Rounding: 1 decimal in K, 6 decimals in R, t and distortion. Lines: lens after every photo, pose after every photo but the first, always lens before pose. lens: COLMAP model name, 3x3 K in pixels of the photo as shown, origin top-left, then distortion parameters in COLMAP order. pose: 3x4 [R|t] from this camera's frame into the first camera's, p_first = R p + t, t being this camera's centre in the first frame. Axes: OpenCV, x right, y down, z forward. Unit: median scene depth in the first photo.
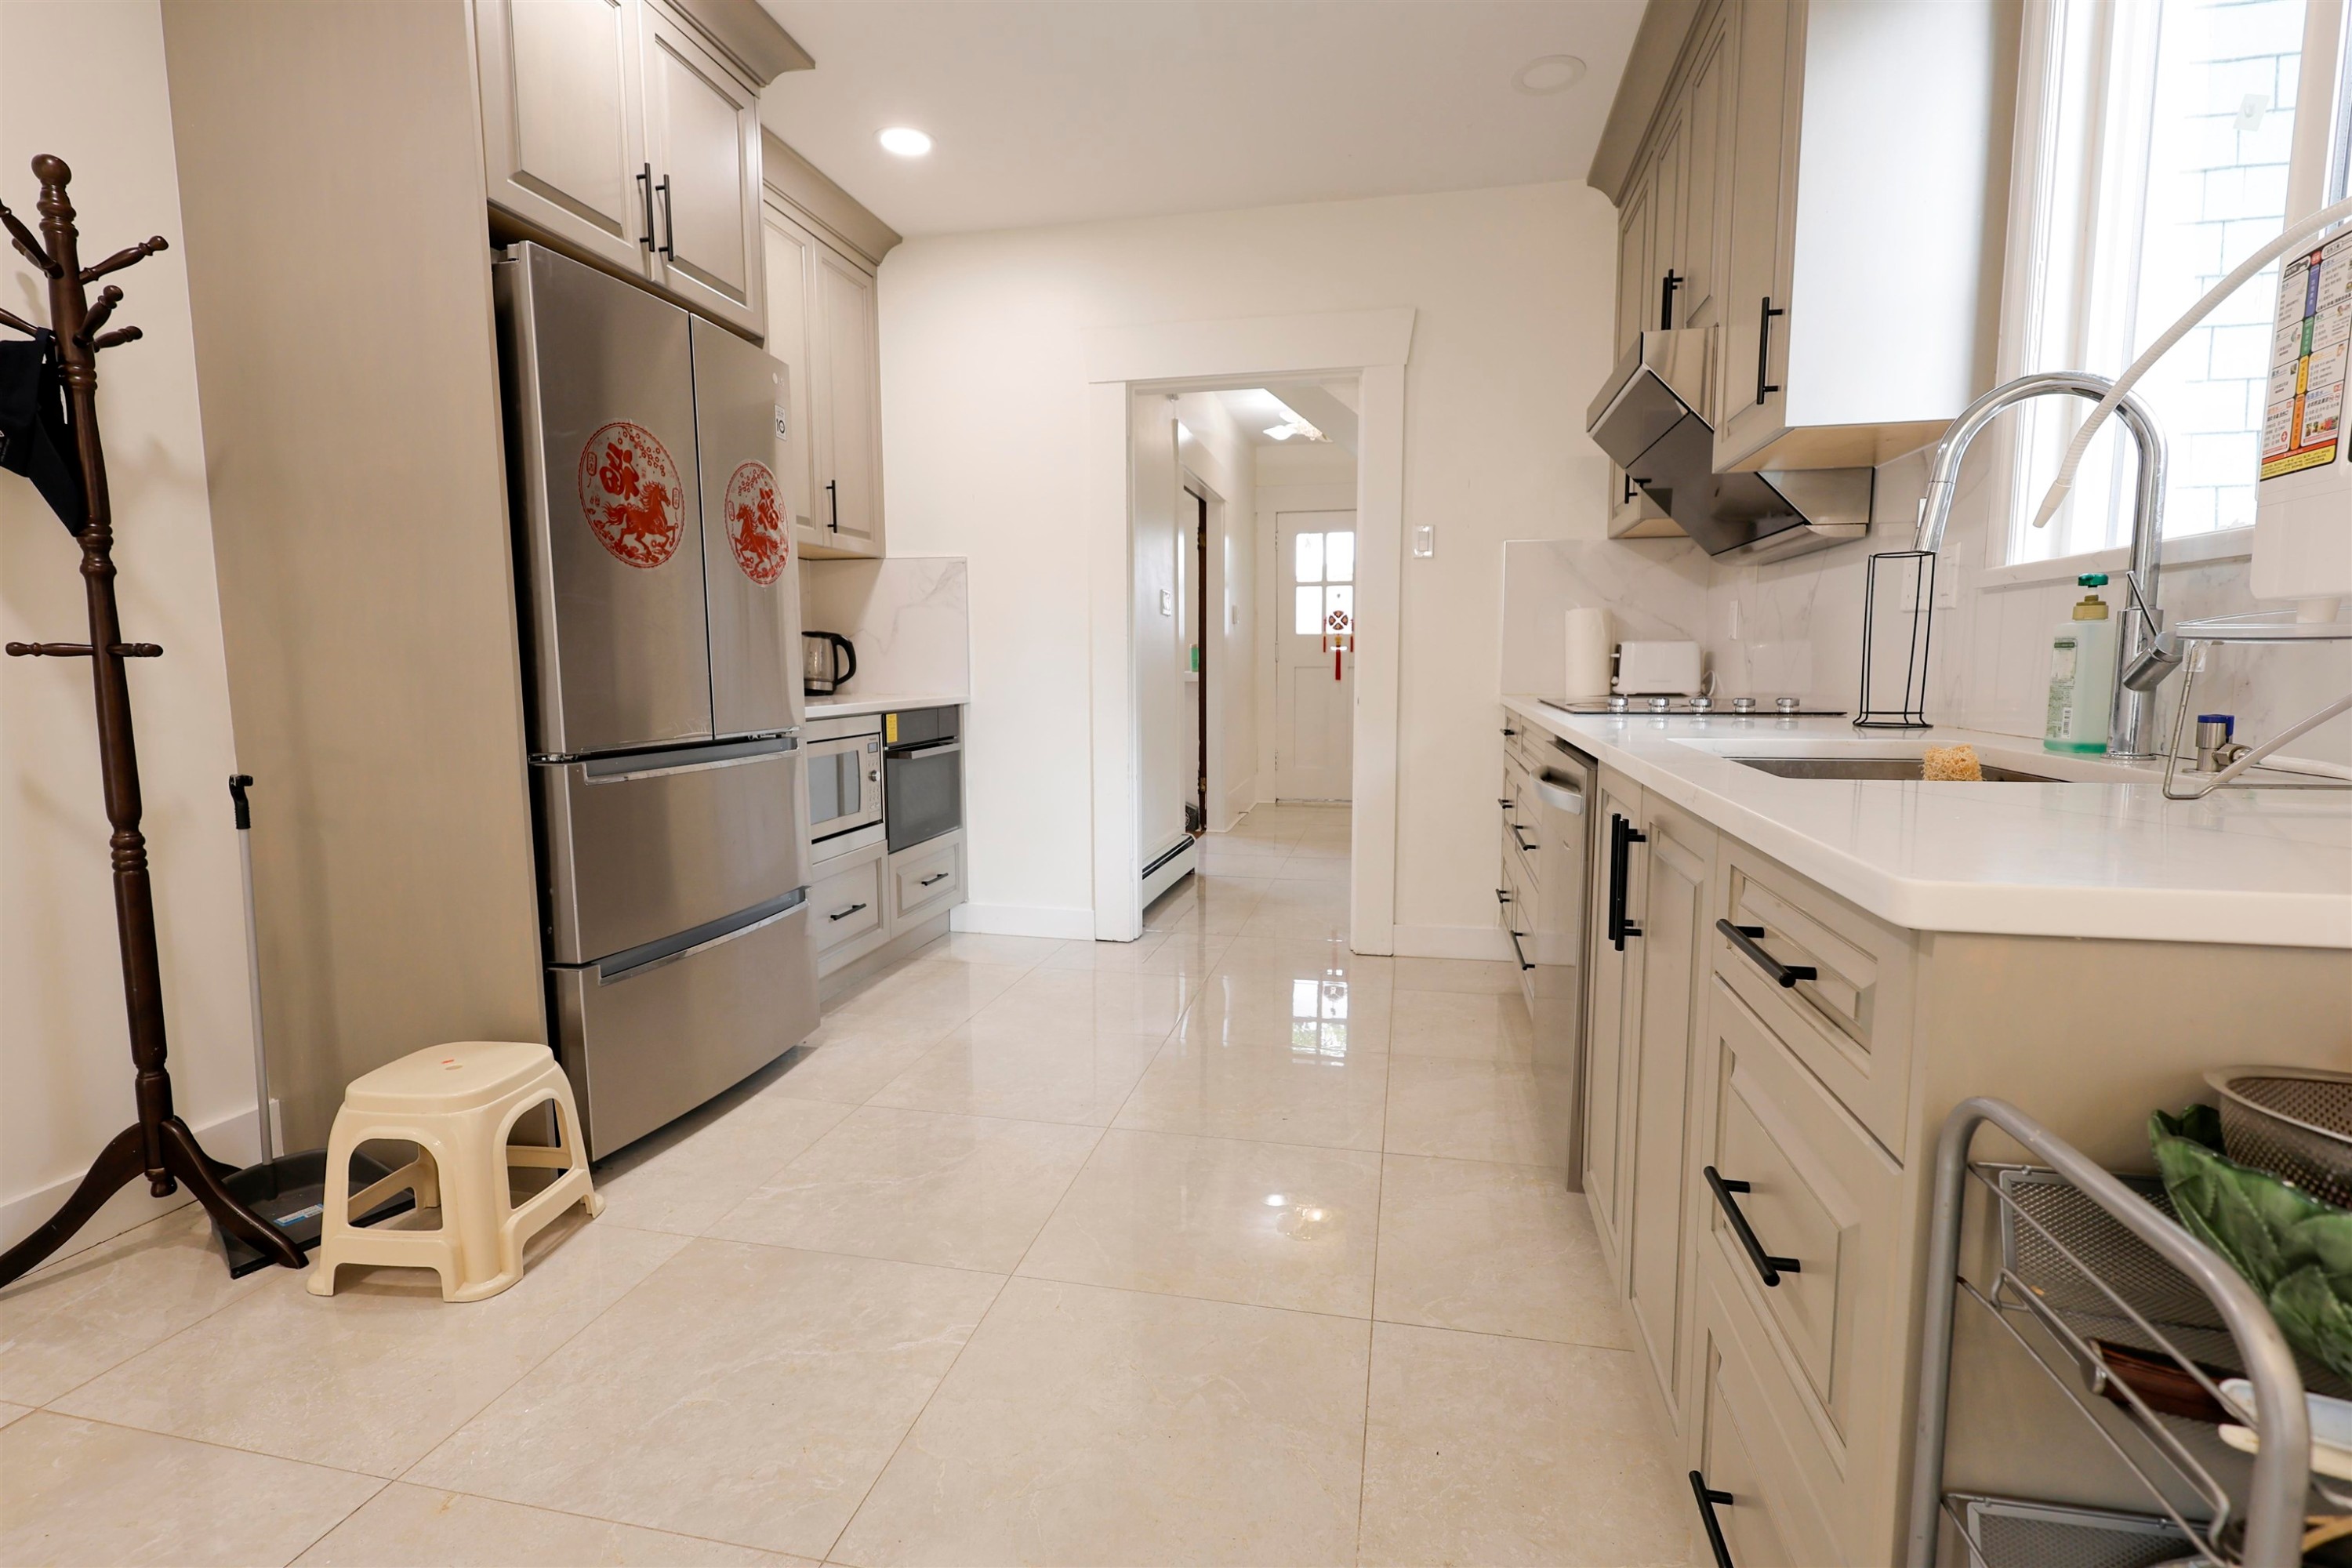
lens RADIAL K [[1081.9, 0, 1175.0], [0, 1081.9, 780.7], [0, 0, 1]] dist [-0.000456, 0.000202]
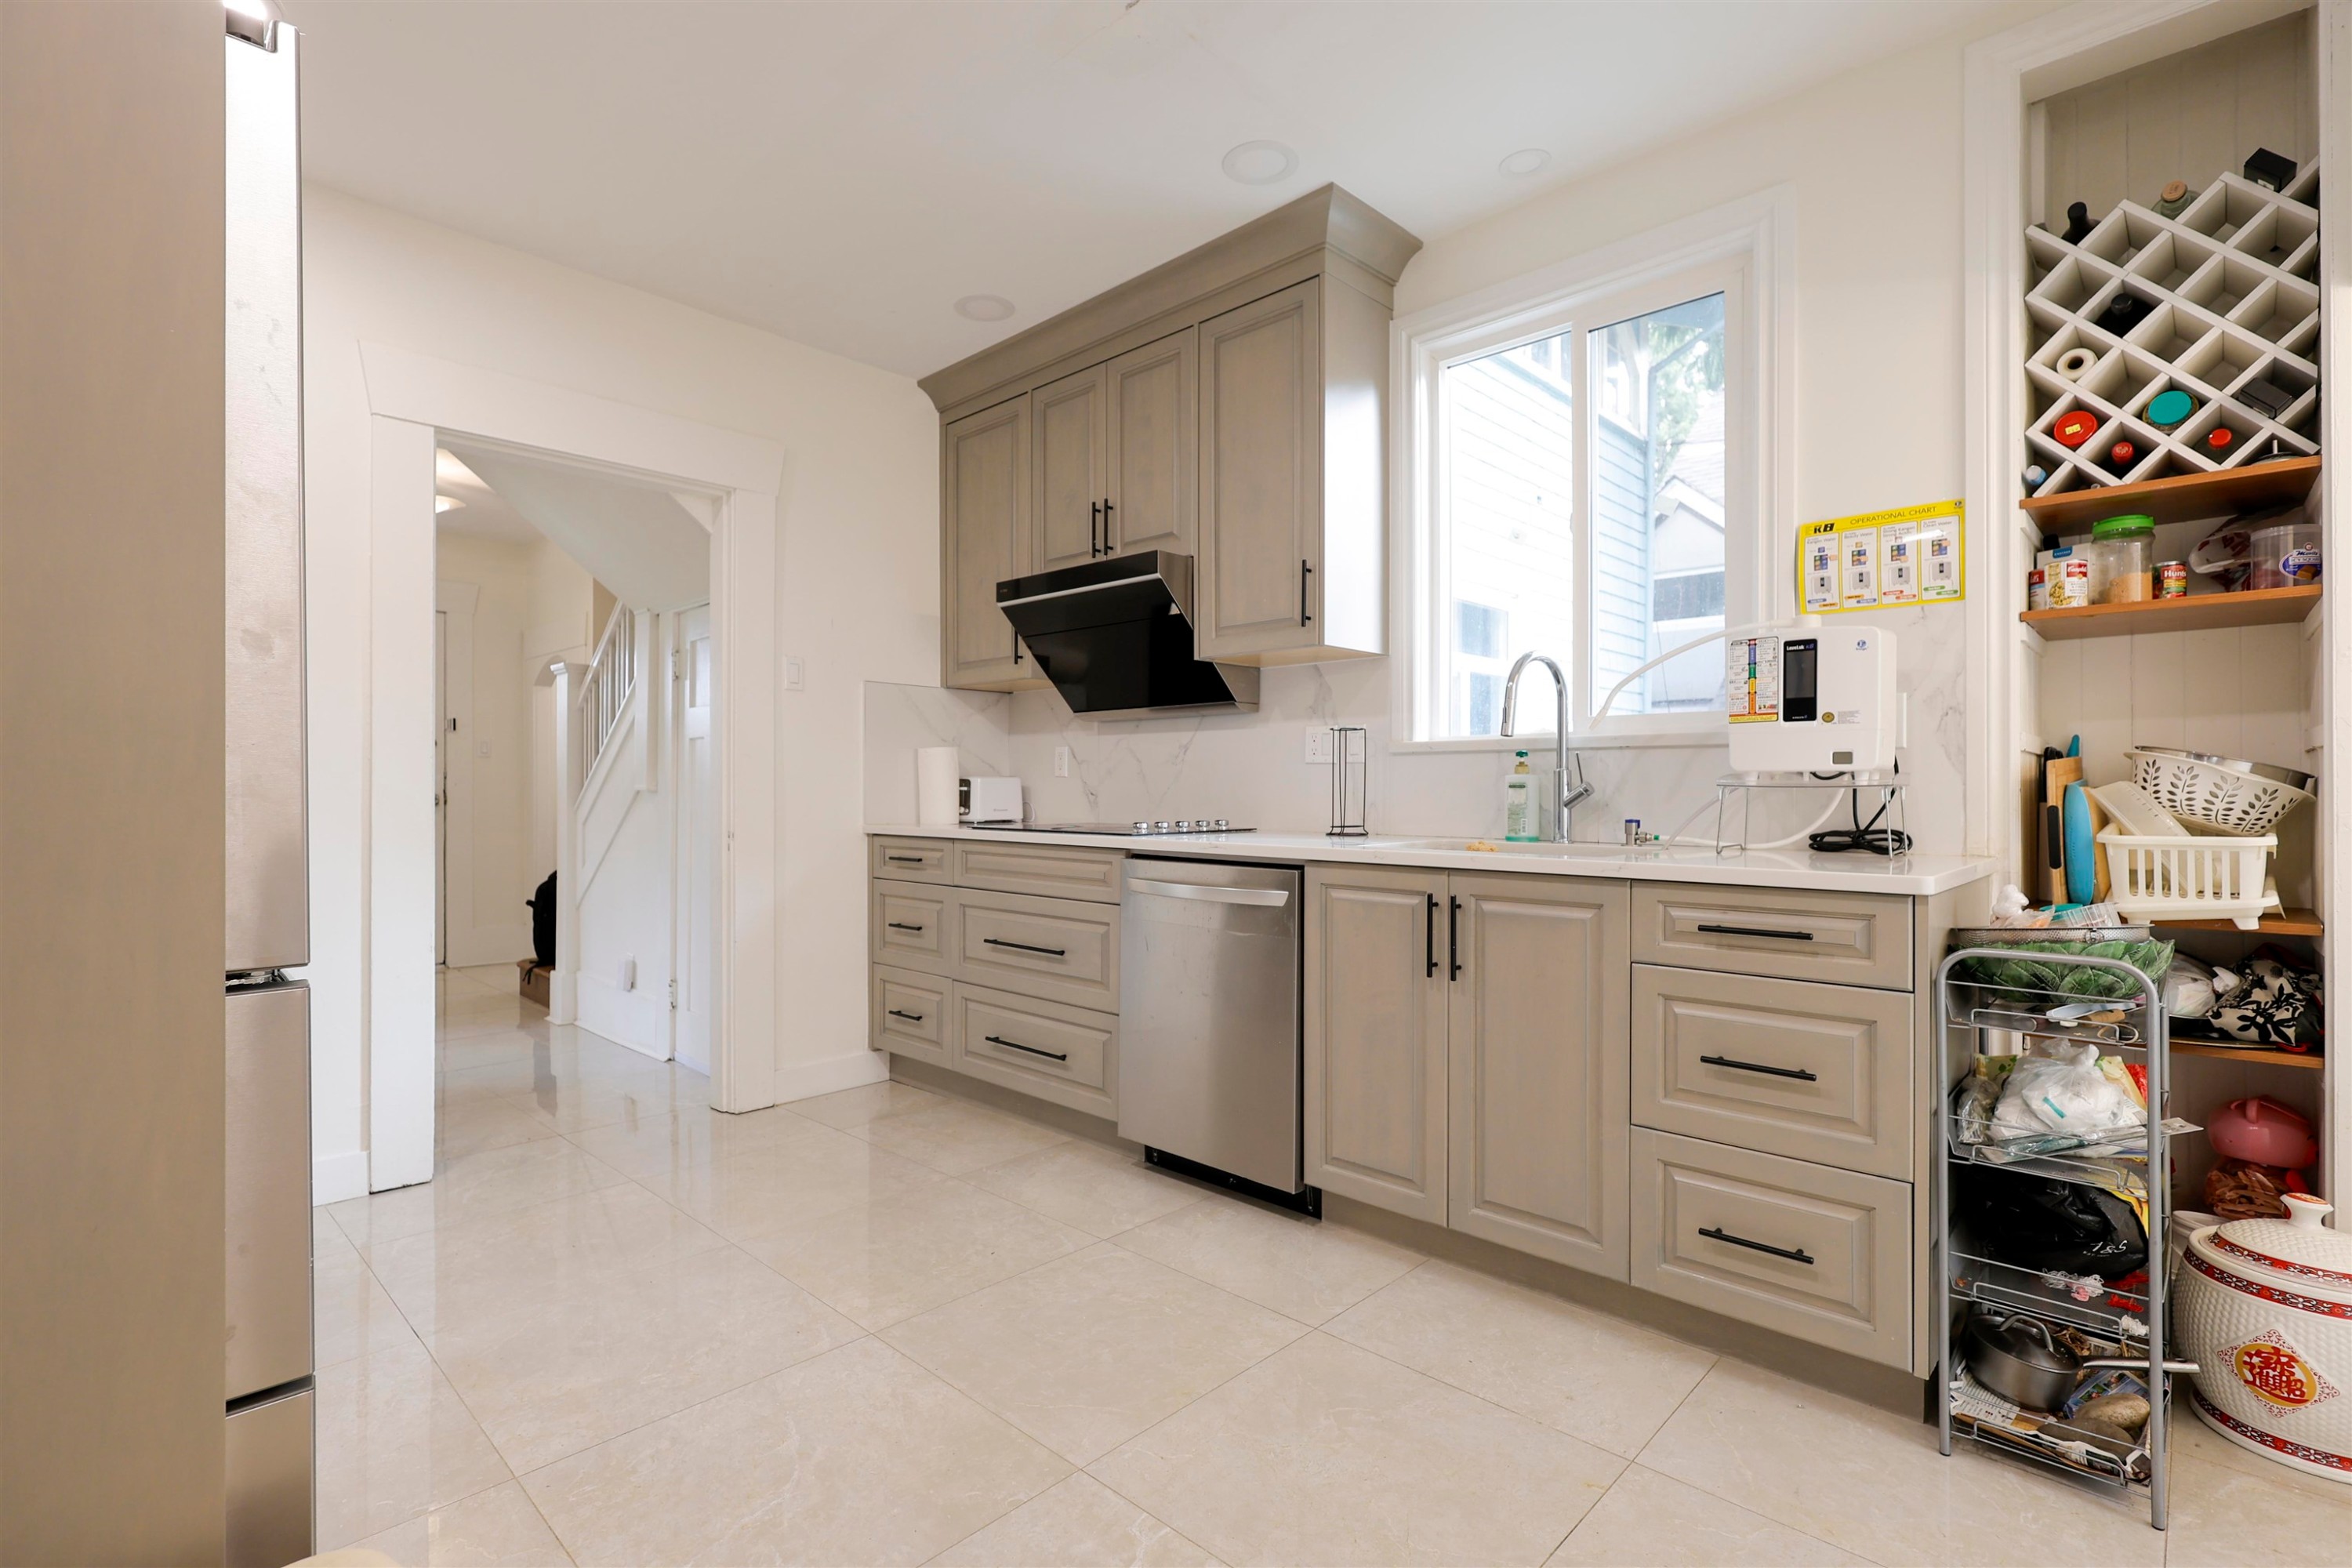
lens RADIAL K [[1081.9, 0, 1170.6], [0, 1081.9, 785.8], [0, 0, 1]] dist [-0.000456, 0.000202]
pose [[0.524490, 0.007638, 0.851383, -0.817969], [0.091710, 0.993635, -0.065412, -0.040579], [-0.846463, 0.112388, 0.520451, 0.371151]]
